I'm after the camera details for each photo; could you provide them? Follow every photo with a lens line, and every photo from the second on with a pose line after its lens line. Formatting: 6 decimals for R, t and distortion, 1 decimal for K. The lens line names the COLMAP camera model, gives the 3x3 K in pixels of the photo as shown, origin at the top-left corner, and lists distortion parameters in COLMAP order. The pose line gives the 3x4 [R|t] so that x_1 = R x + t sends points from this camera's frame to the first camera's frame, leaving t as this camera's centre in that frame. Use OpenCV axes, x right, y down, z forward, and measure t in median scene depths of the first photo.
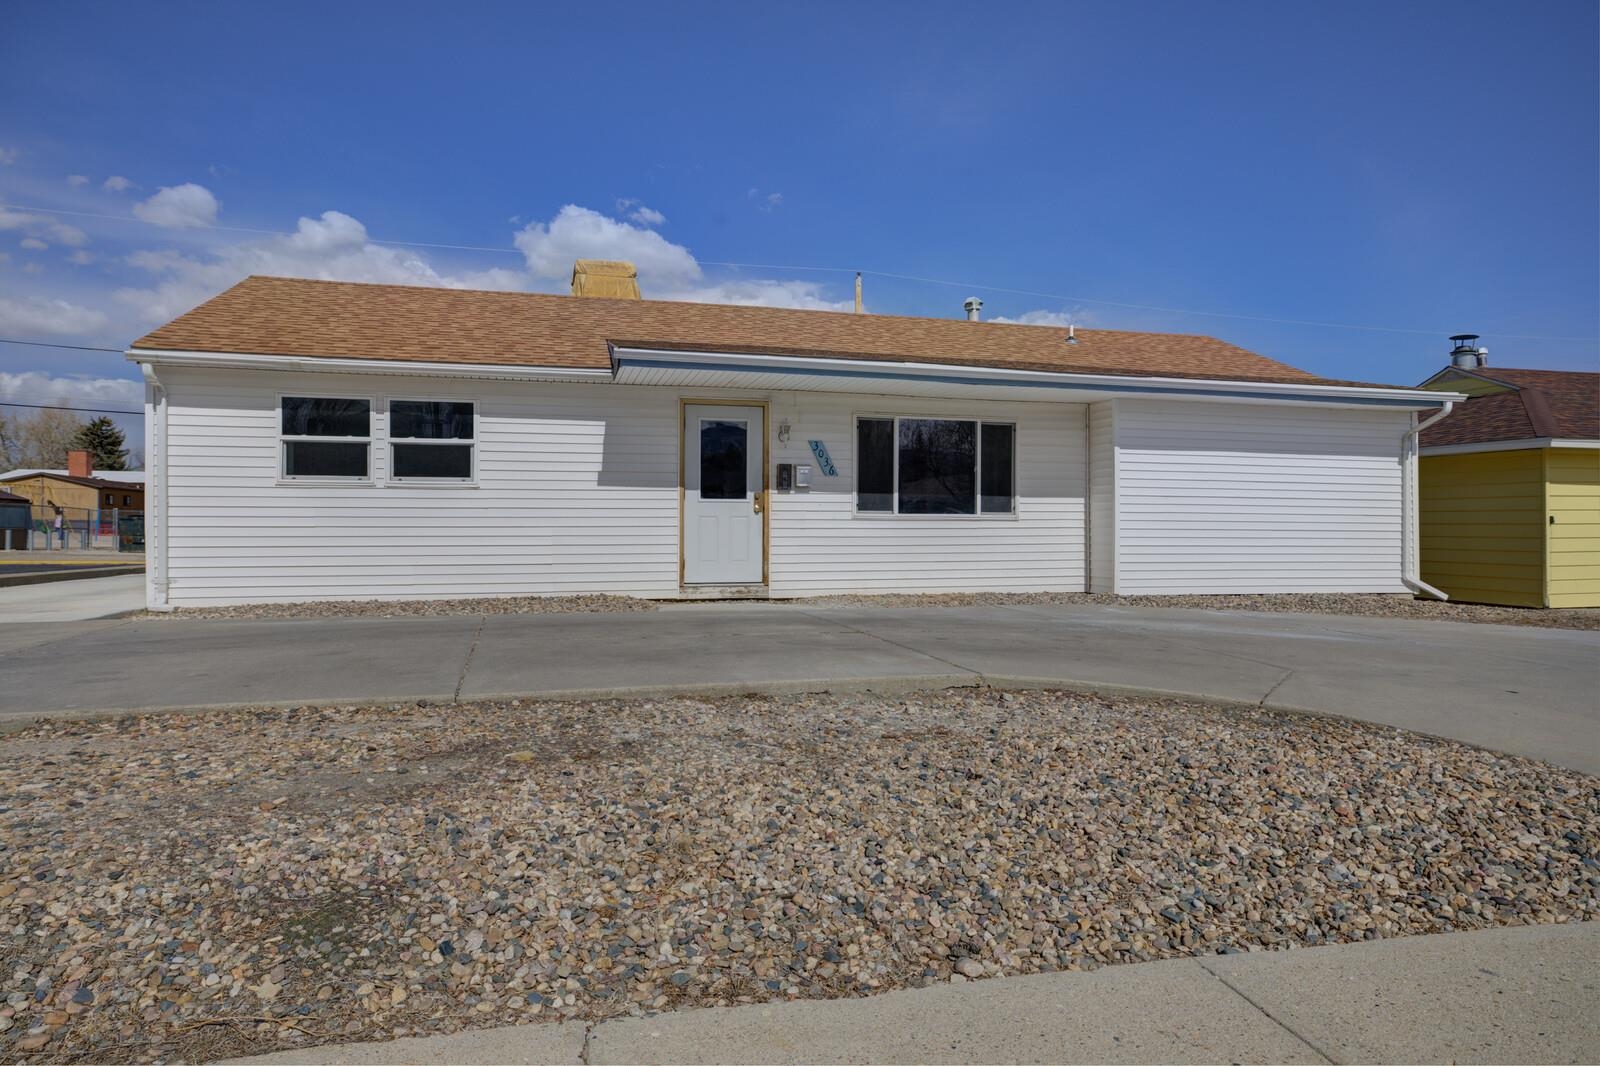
lens RADIAL K [[992.4, 0, 800.0], [0, 992.4, 533.0], [0, 0, 1]] dist [-0.001089, -0.000091]
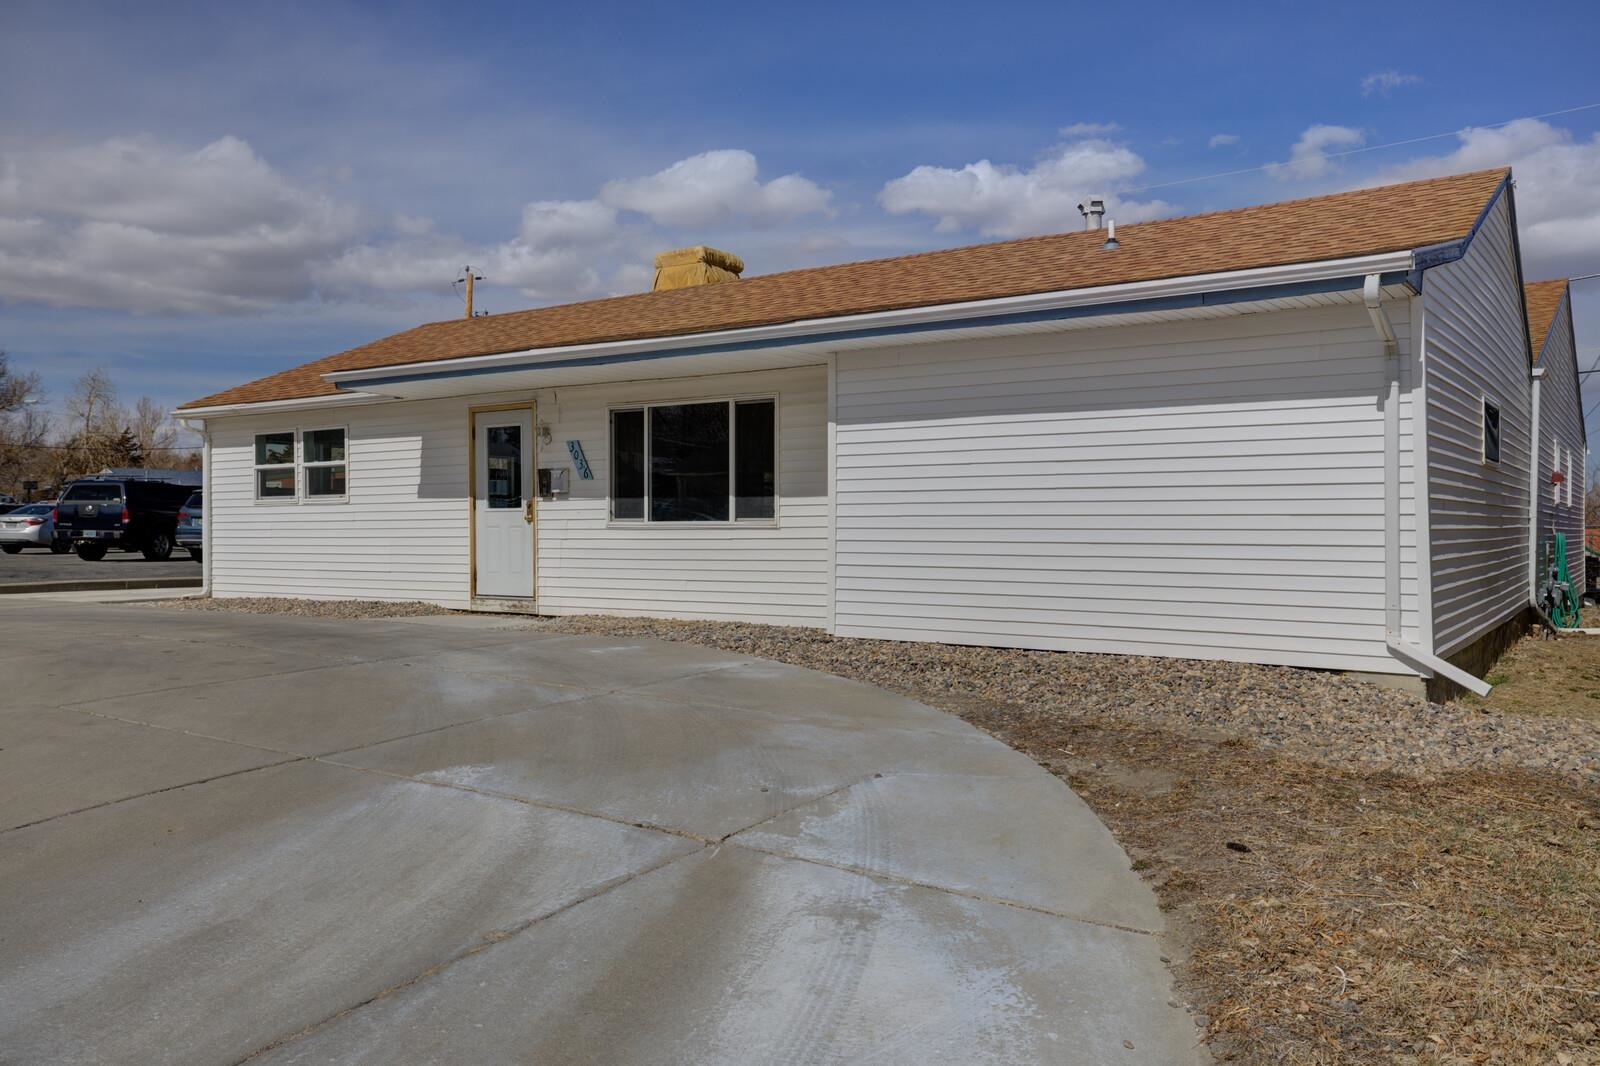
lens RADIAL K [[1233.2, 0, 800.0], [0, 1233.2, 533.0], [0, 0, 1]] dist [0.027248, -0.000920]
pose [[0.650109, -0.000973, -0.759840, 1.007113], [0.000226, 0.999999, -0.001087, -0.008892], [0.759841, 0.000535, 0.650109, 0.440150]]
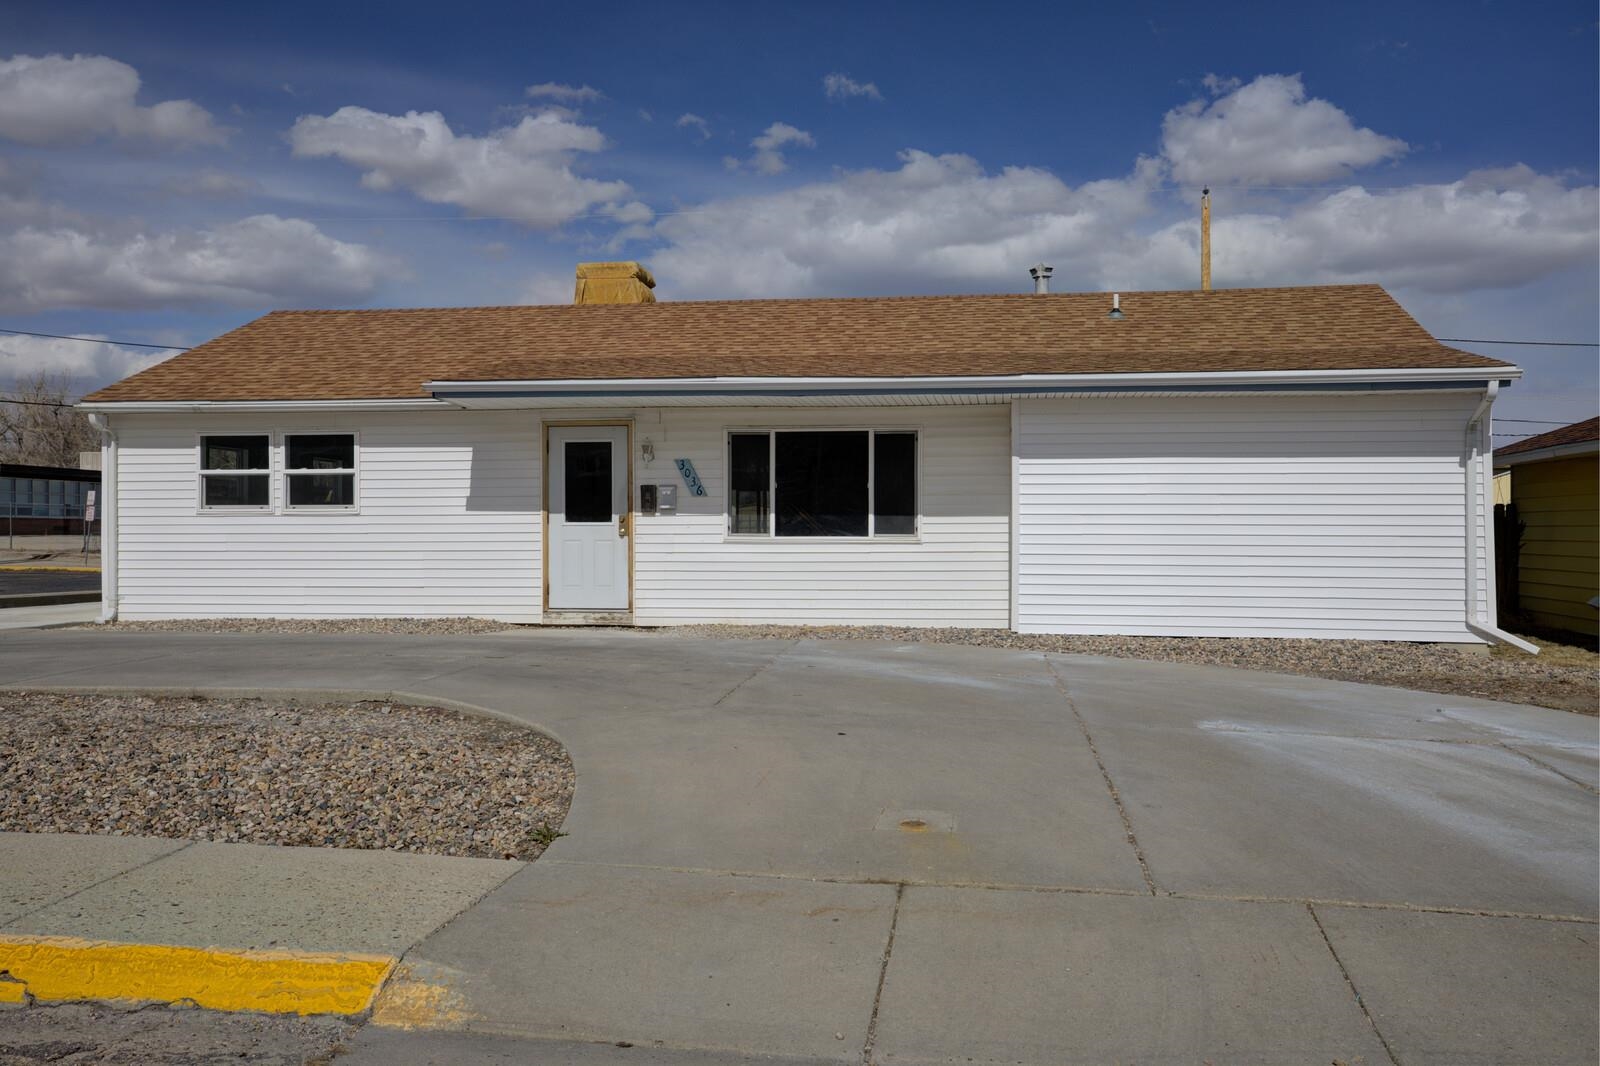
lens RADIAL K [[1351.4, 0, 800.0], [0, 1351.4, 533.0], [0, 0, 1]] dist [0.045798, -0.002299]
pose [[0.916023, -0.001576, -0.401123, 0.640852], [0.000174, 0.999994, -0.003532, -0.018919], [0.401126, 0.003165, 0.916018, -0.129844]]
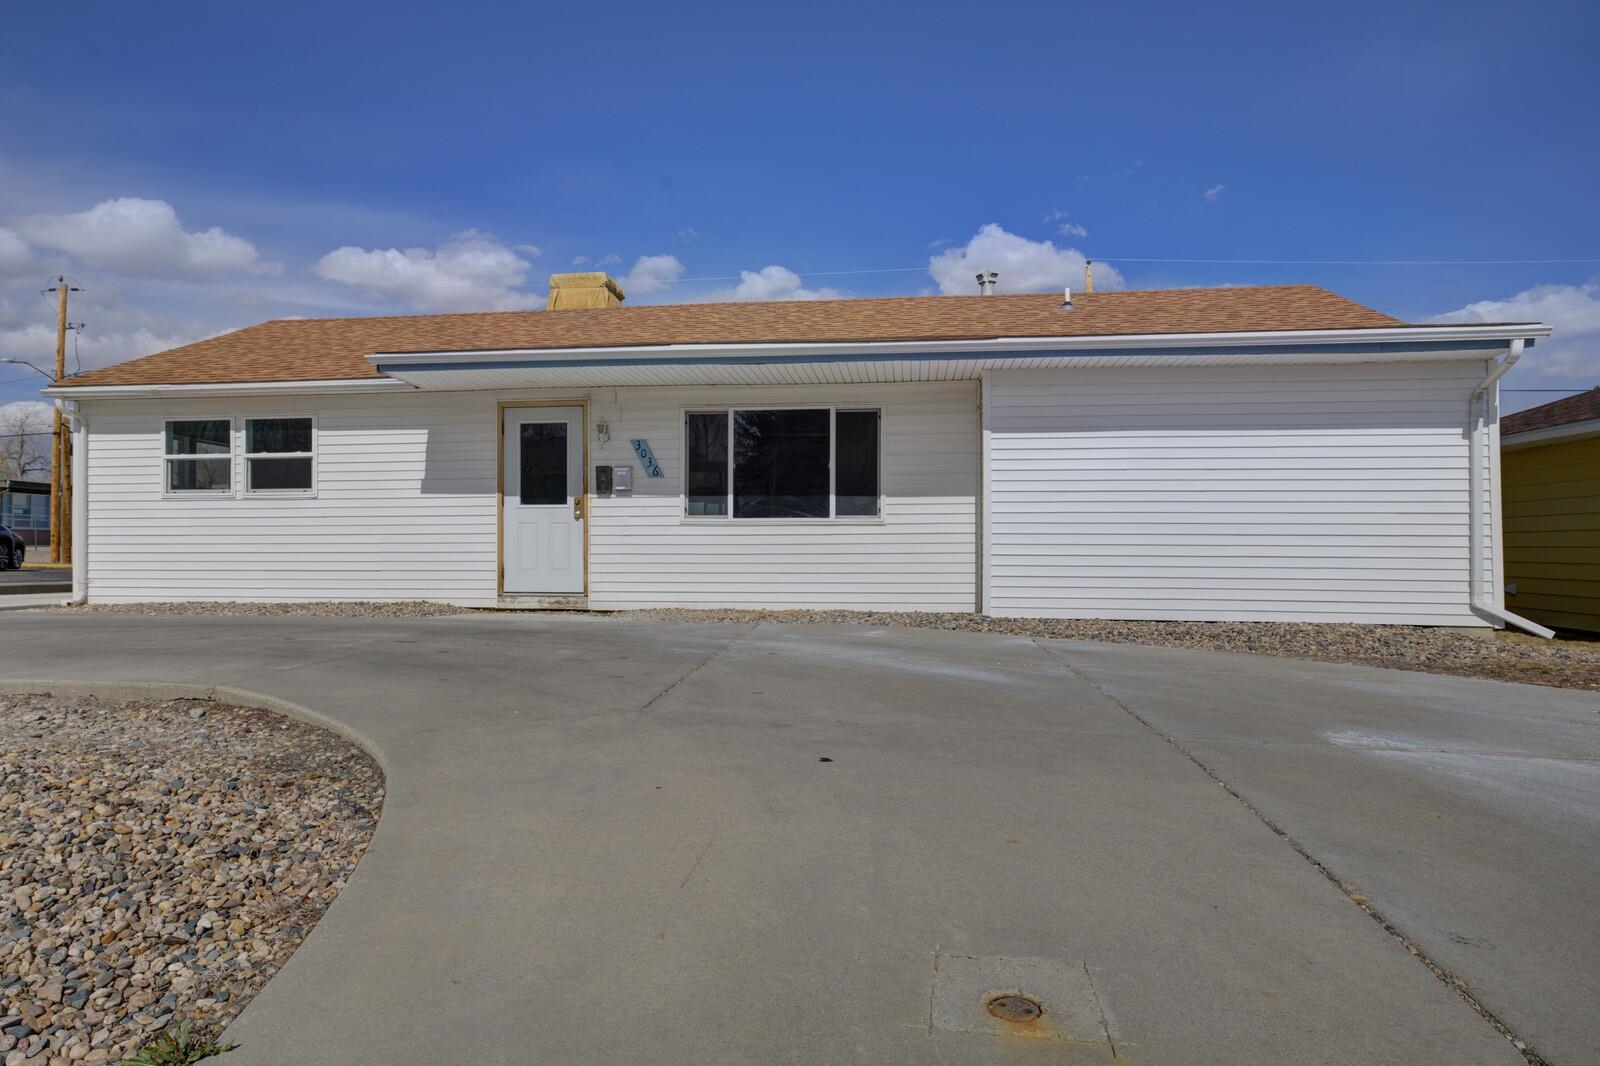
lens RADIAL K [[991.9, 0, 754.6], [0, 991.9, 547.8], [0, 0, 1]] dist [-0.010901, 0.001268]
pose [[0.915146, -0.001584, -0.403120, 0.491107], [-0.001284, 0.999976, -0.006844, 0.013478], [0.403121, 0.006781, 0.915122, 0.207522]]
